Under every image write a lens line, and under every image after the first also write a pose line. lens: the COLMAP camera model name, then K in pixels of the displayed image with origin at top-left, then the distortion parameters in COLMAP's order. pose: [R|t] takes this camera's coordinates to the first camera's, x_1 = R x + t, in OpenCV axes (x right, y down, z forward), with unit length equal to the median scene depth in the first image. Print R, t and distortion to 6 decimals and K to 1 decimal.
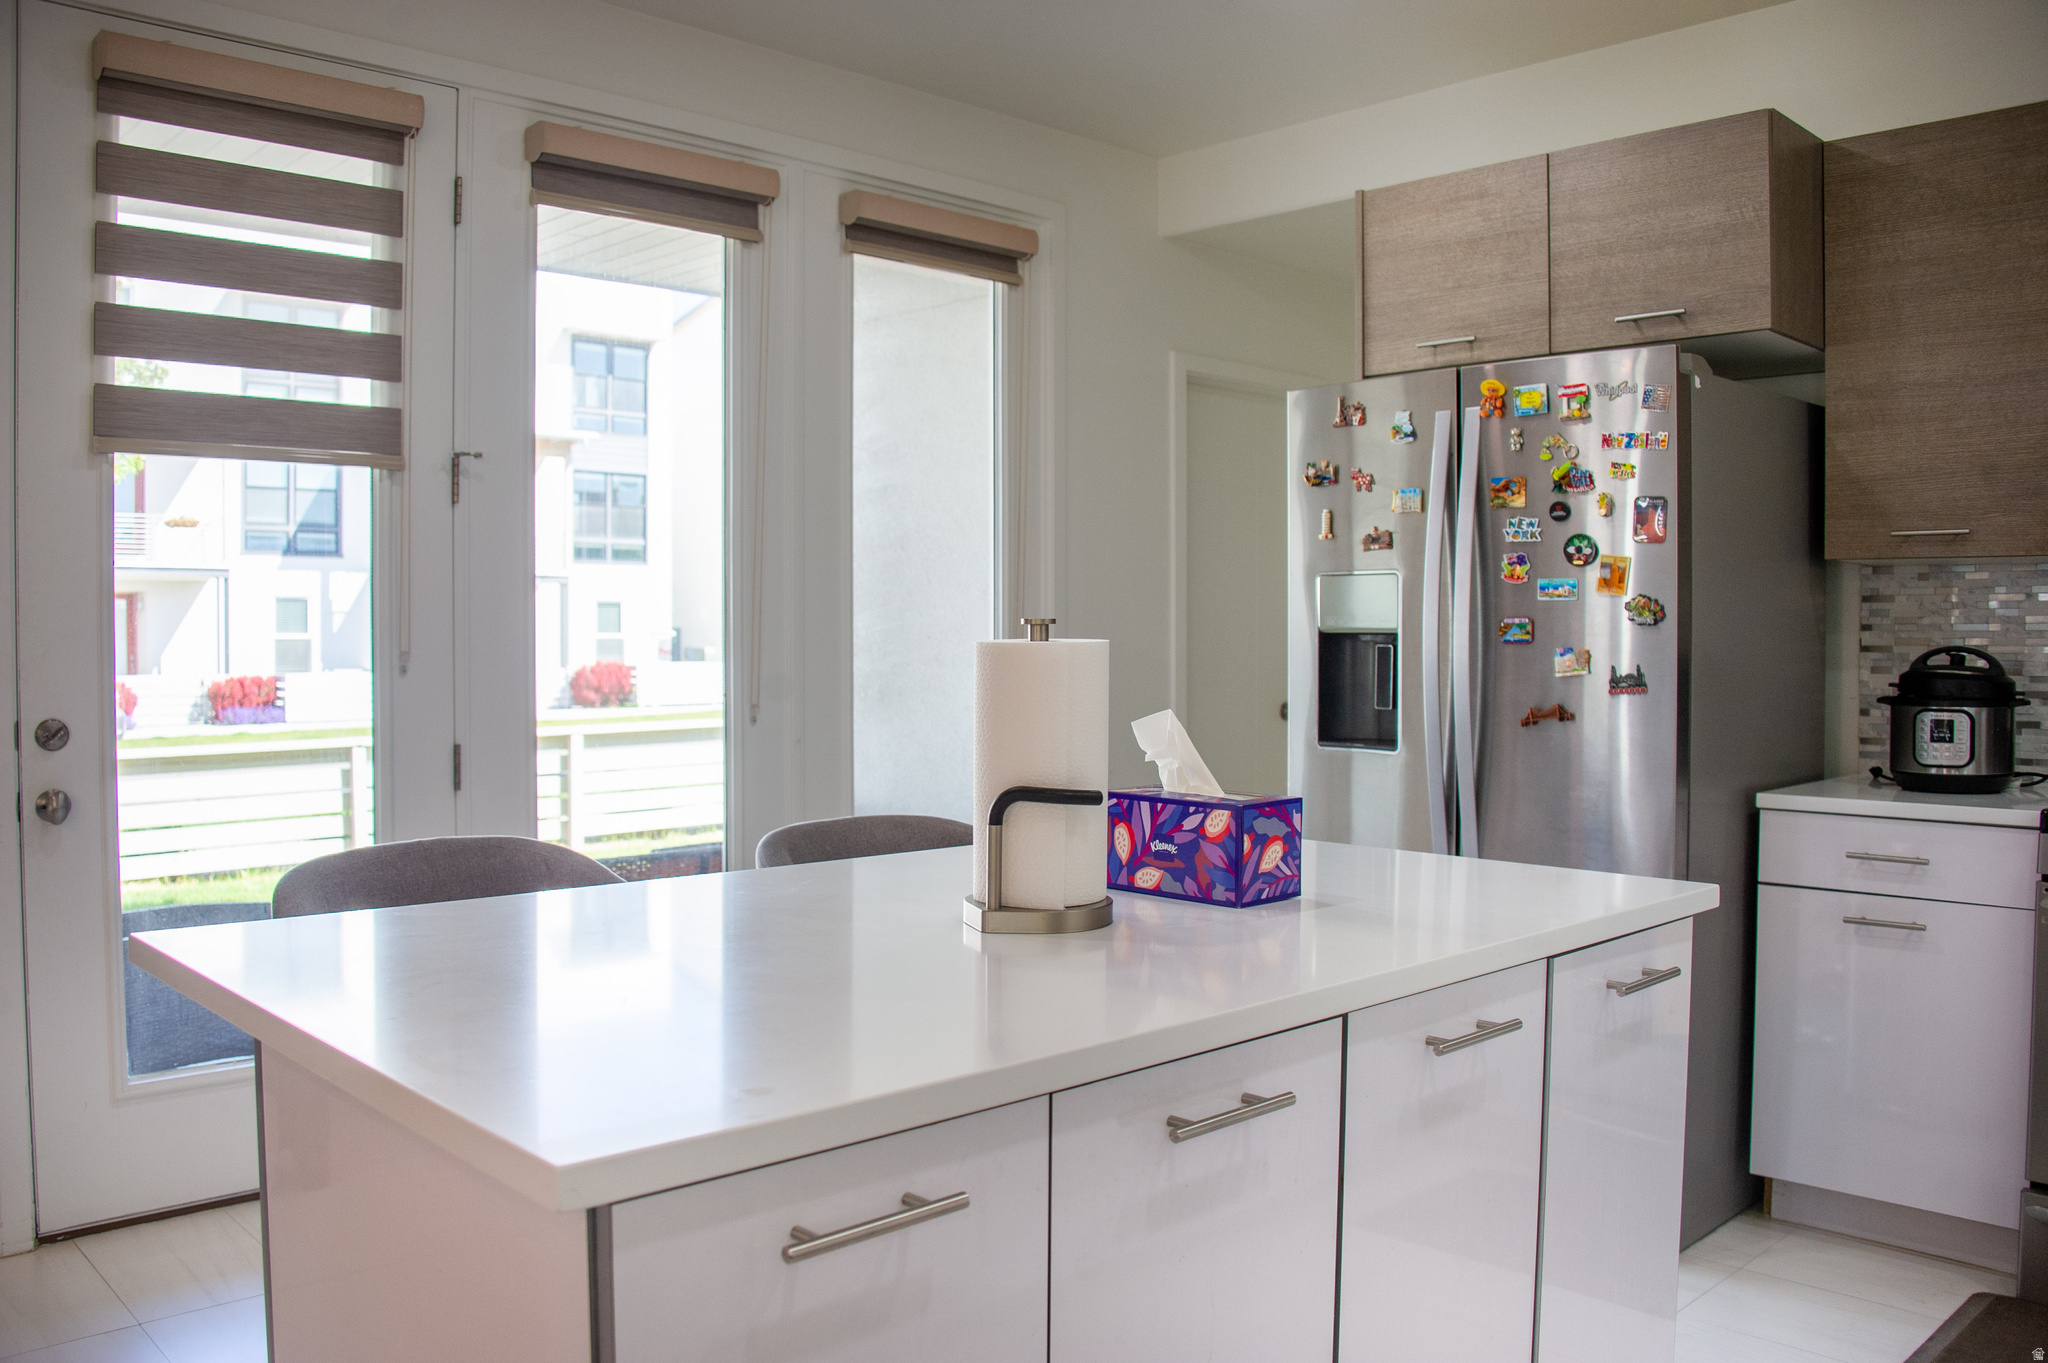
lens RADIAL K [[1645.9, 0, 1021.4], [0, 1645.9, 666.7], [0, 0, 1]] dist [-0.119776, 0.050211]
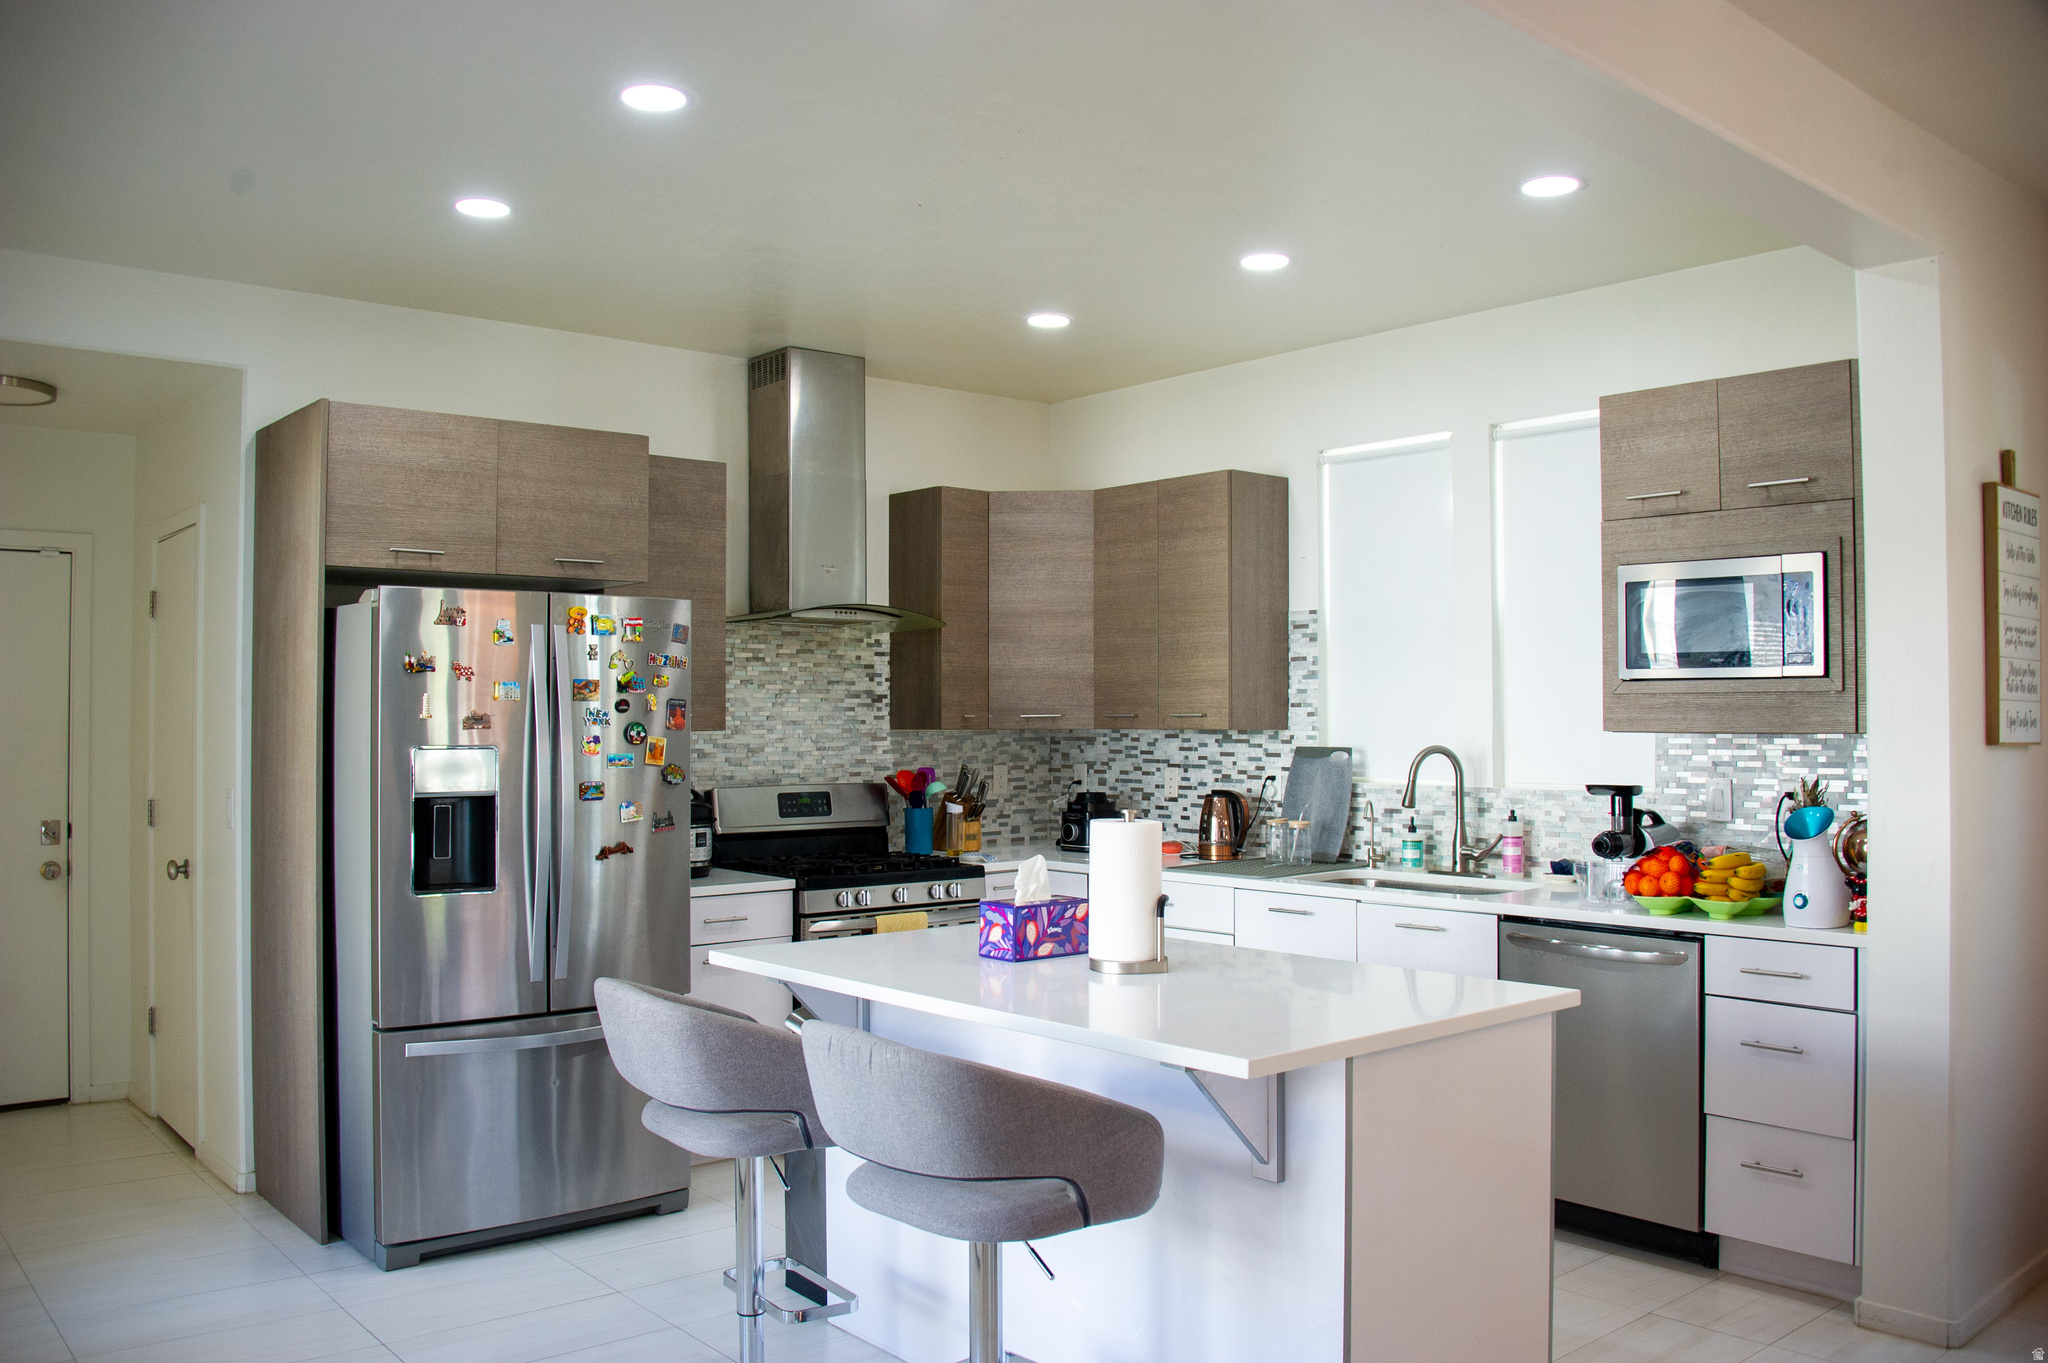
lens RADIAL K [[1645.9, 0, 1039.7], [0, 1645.9, 689.2], [0, 0, 1]] dist [-0.119776, 0.050211]
pose [[0.050553, 0.012327, 0.998645, -1.037555], [0.022927, 0.999646, -0.013500, -0.079870], [-0.998458, 0.023578, 0.050253, 0.545037]]
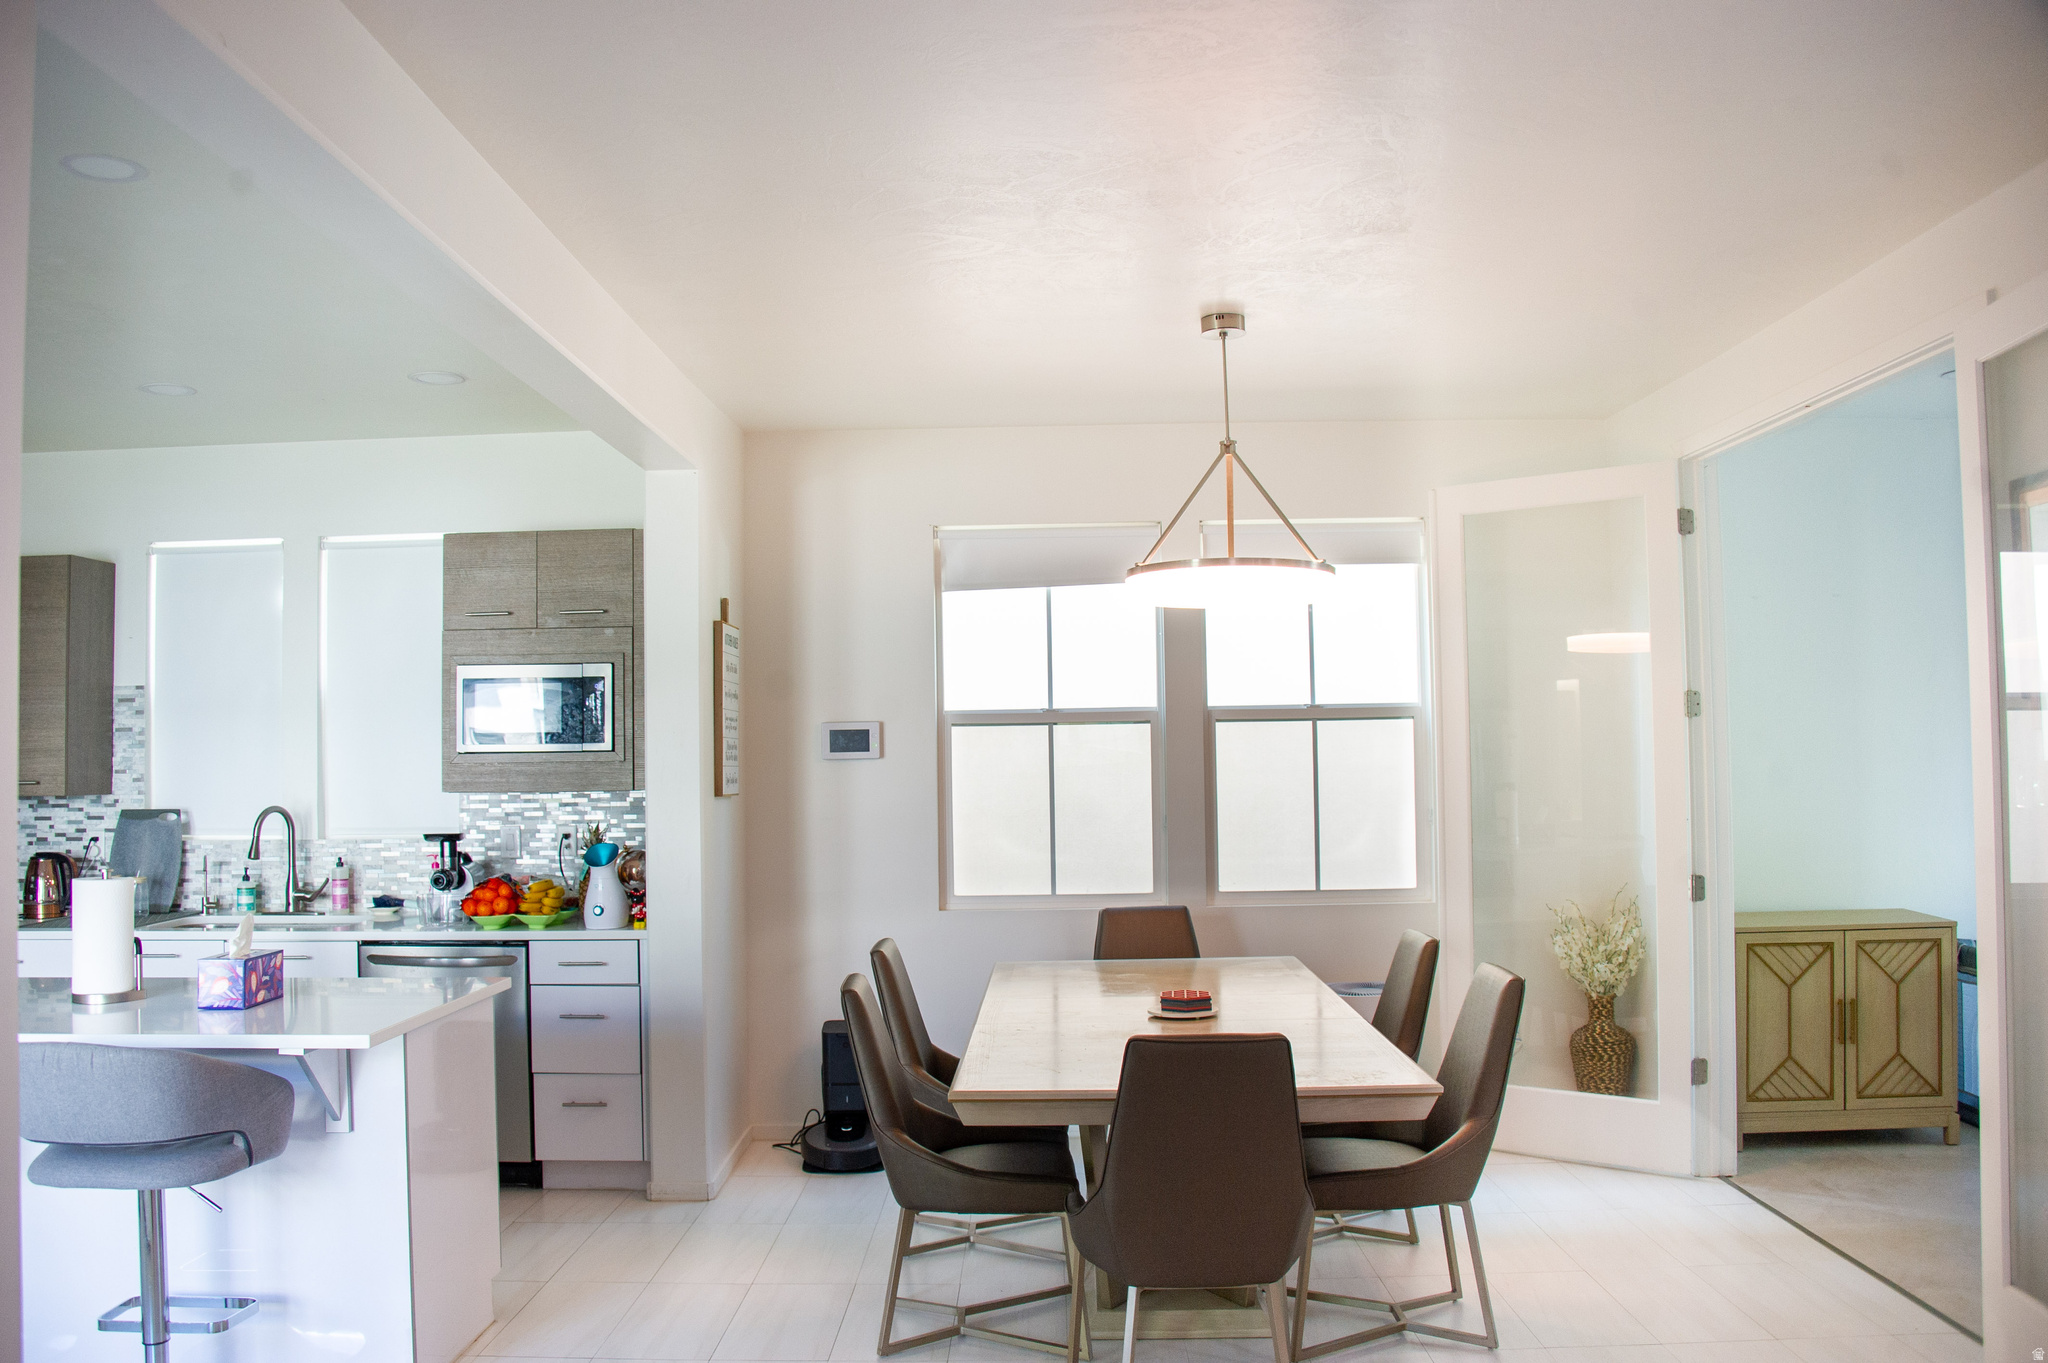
lens RADIAL K [[1645.9, 0, 1022.0], [0, 1645.9, 692.1], [0, 0, 1]] dist [-0.119776, 0.050211]
pose [[-0.698097, 0.033307, 0.715228, -1.354306], [0.027879, 0.999424, -0.019330, -0.108712], [-0.715460, 0.006446, -0.698624, 0.915608]]
